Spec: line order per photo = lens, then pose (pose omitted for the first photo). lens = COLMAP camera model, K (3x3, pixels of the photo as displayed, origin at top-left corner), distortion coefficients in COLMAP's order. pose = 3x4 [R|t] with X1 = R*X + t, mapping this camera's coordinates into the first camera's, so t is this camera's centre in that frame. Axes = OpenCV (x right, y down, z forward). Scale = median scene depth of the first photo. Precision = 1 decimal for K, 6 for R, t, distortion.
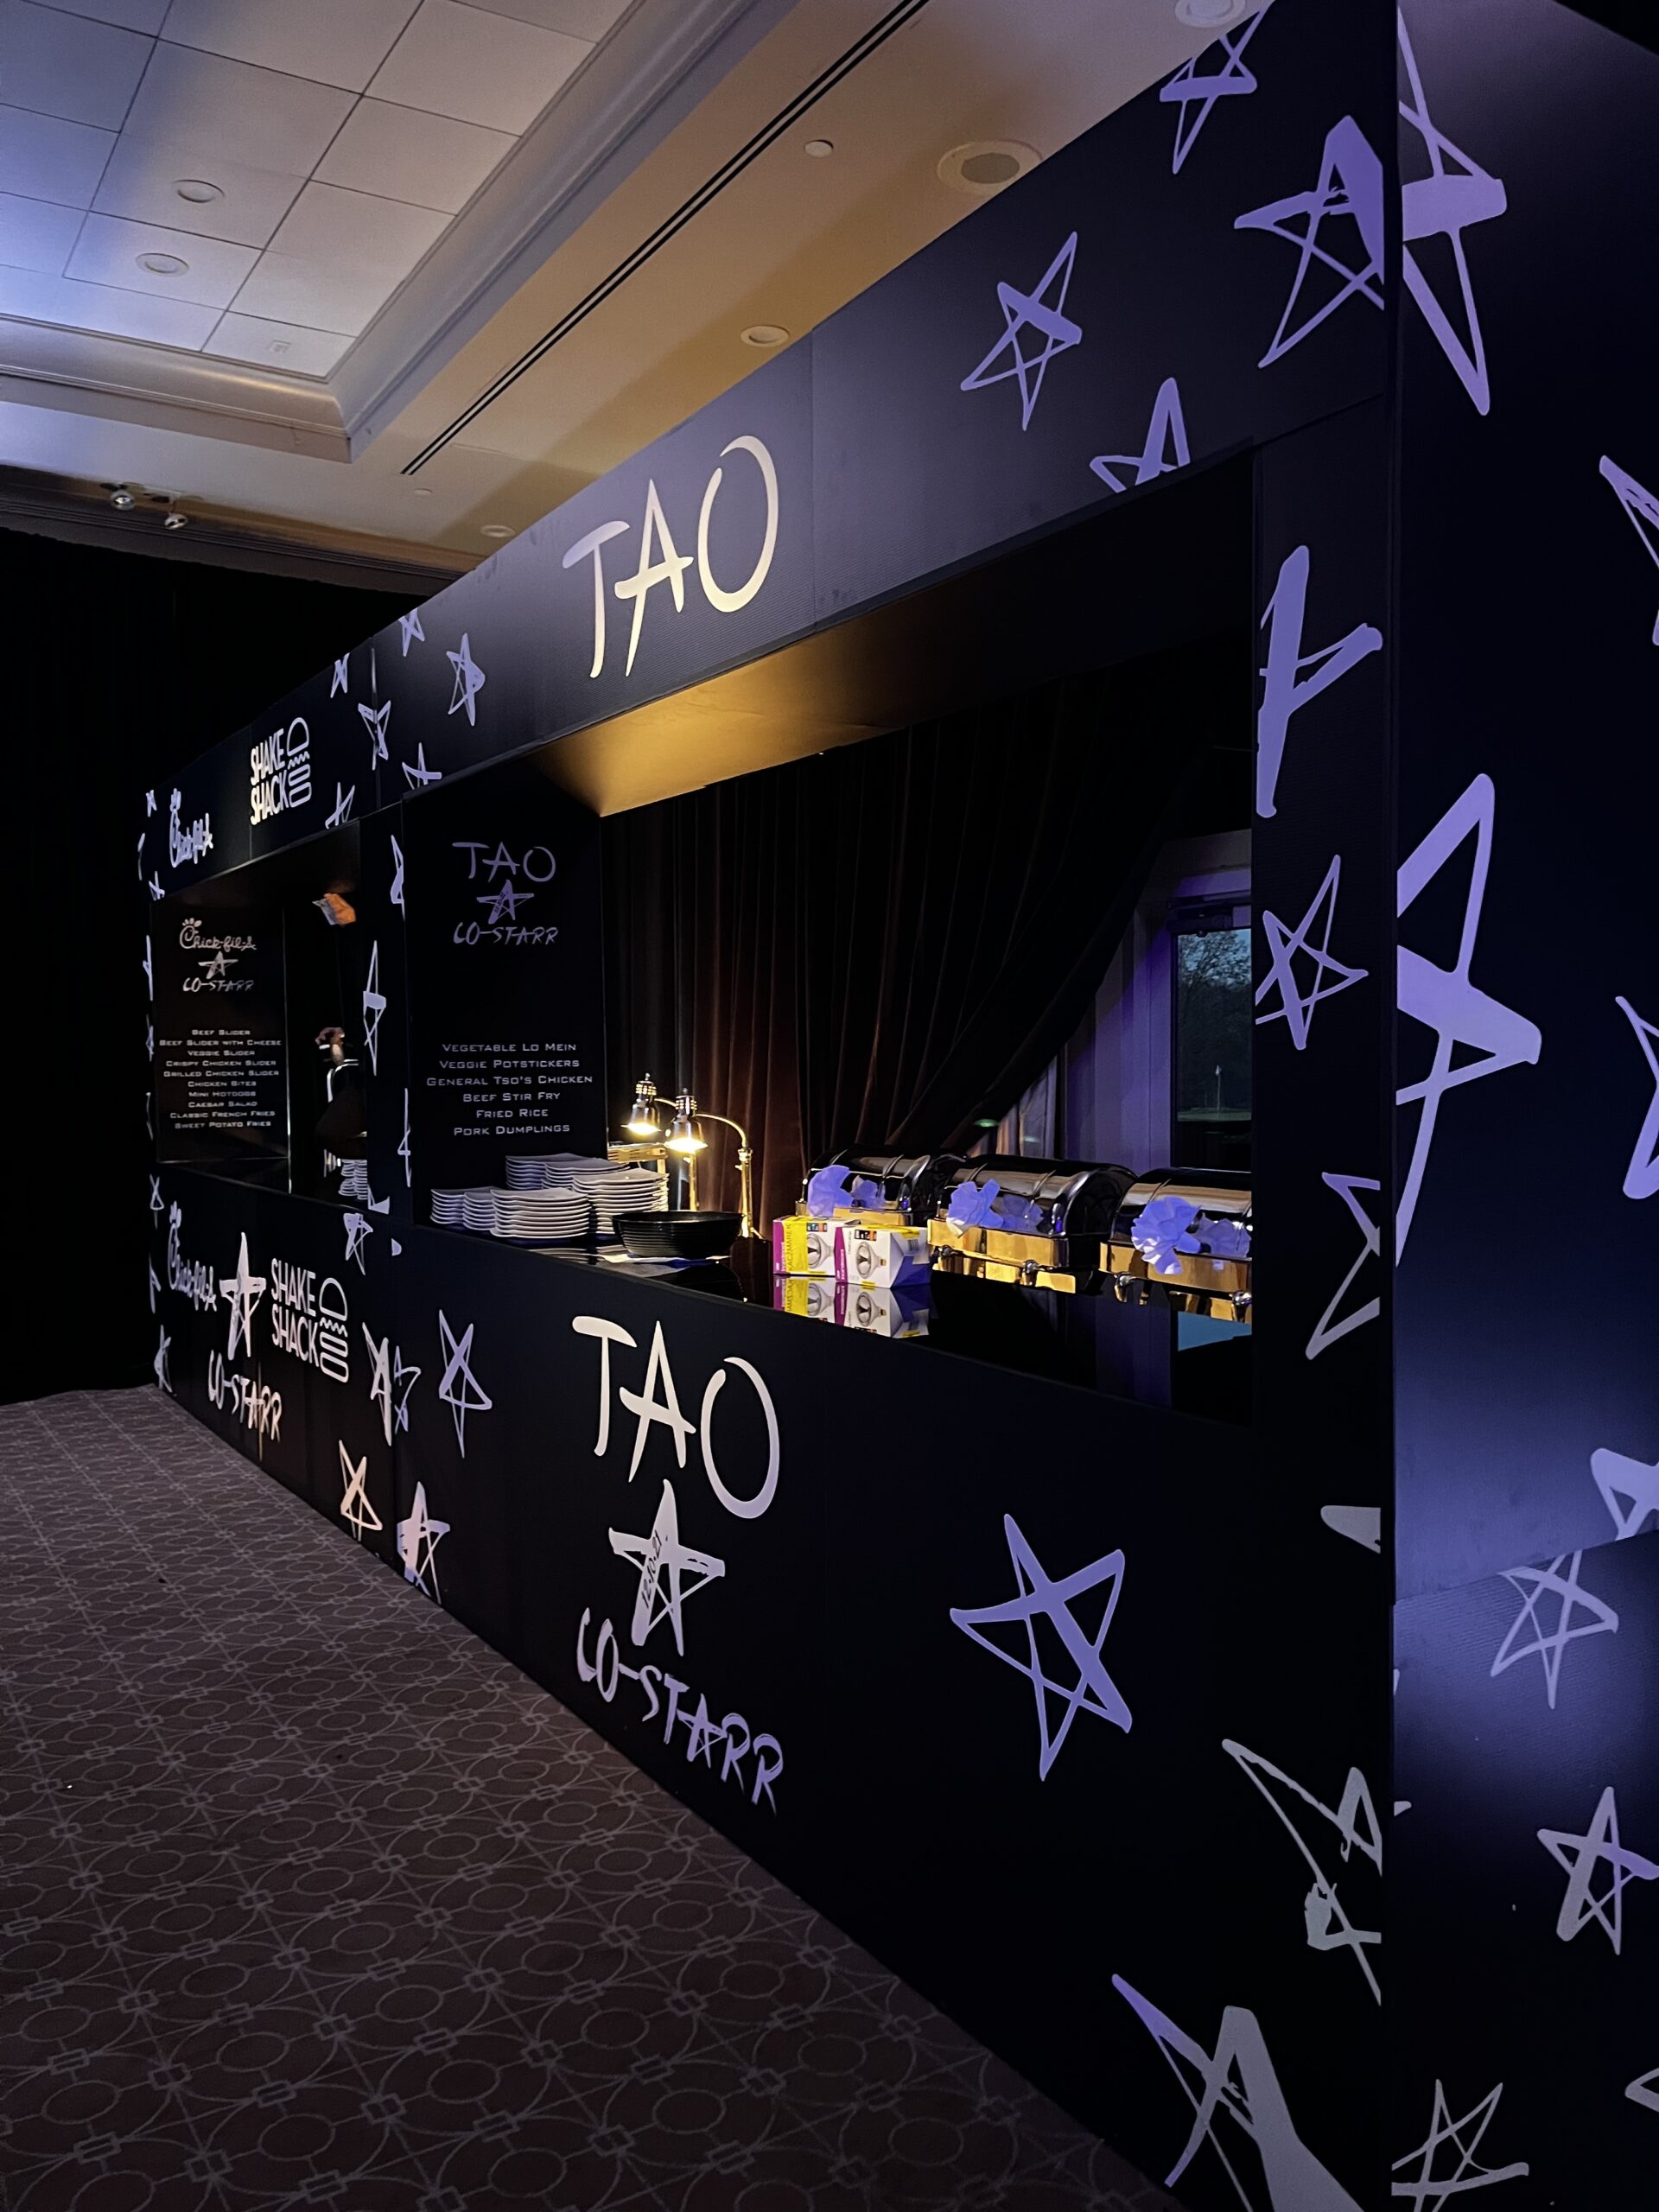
lens RADIAL K [[1651.7, 0, 838.4], [0, 1651.7, 1111.0], [0, 0, 1]] dist [0.055961, -0.050485]
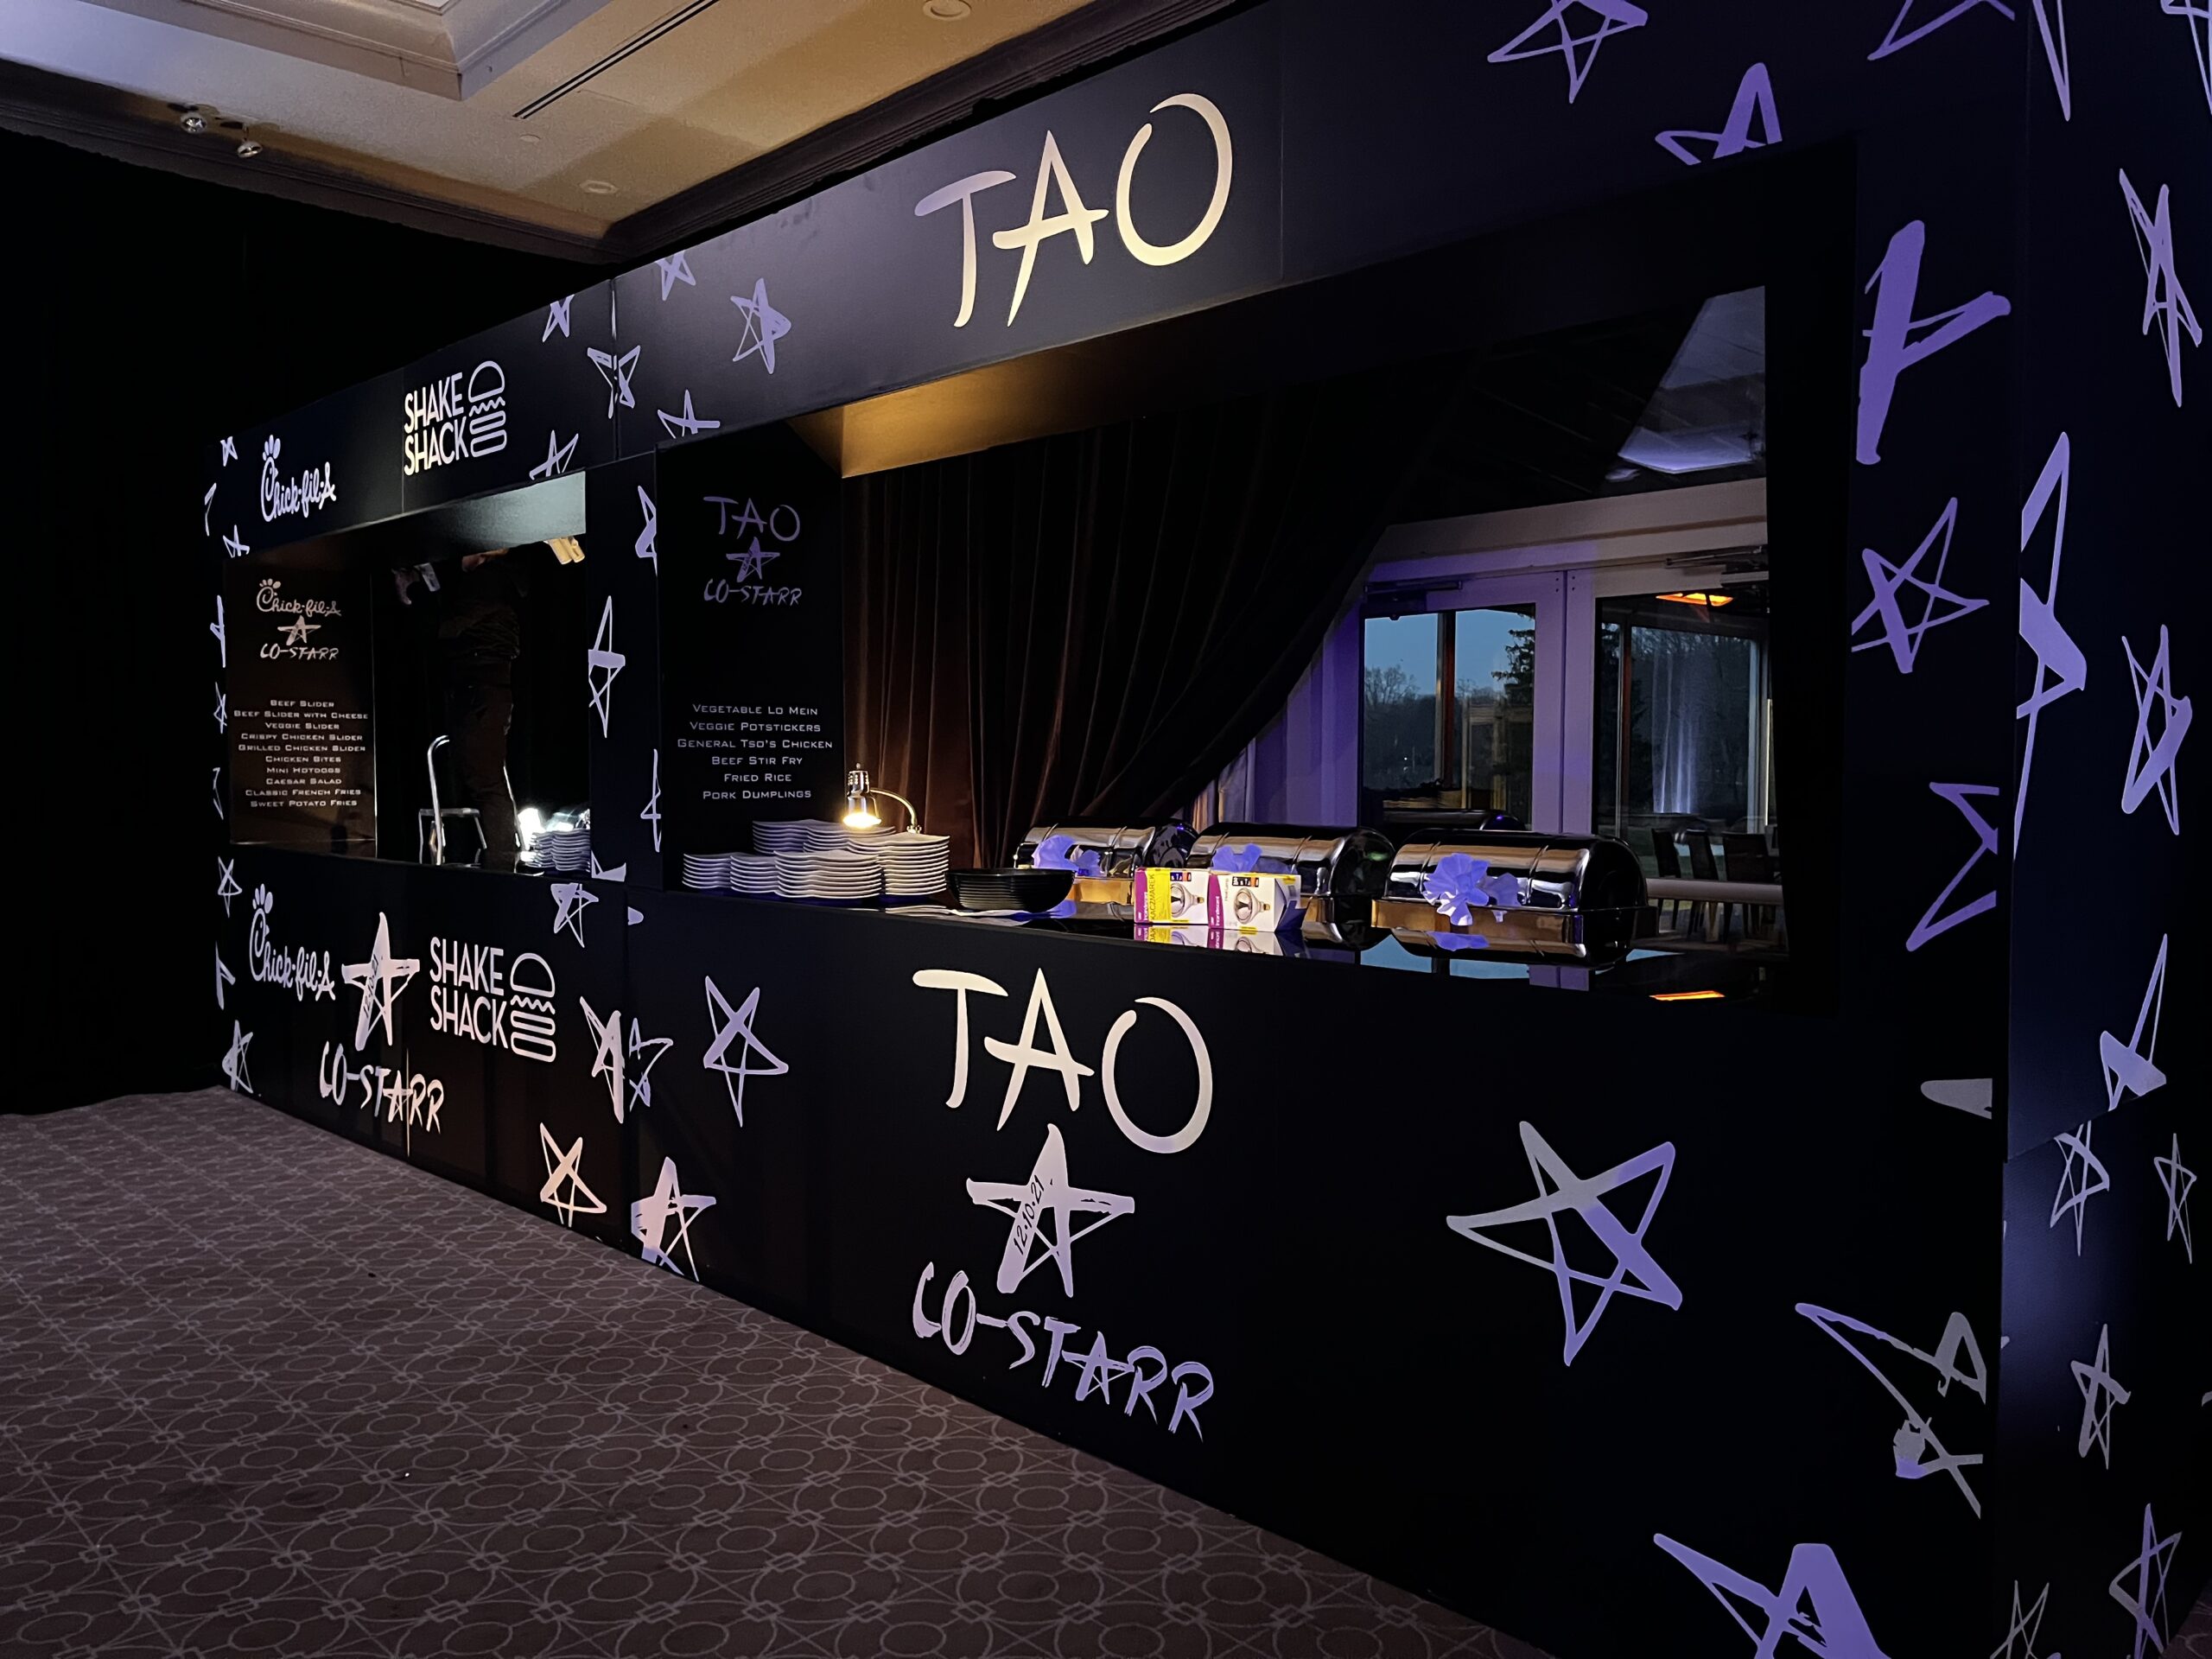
lens RADIAL K [[1651.7, 0, 1085.0], [0, 1651.7, 822.8], [0, 0, 1]] dist [0.055961, -0.050485]
pose [[0.979546, 0.004519, 0.201172, -0.282613], [-0.004392, 0.999990, -0.001077, 0.038980], [-0.201175, 0.000171, 0.979555, 0.007840]]
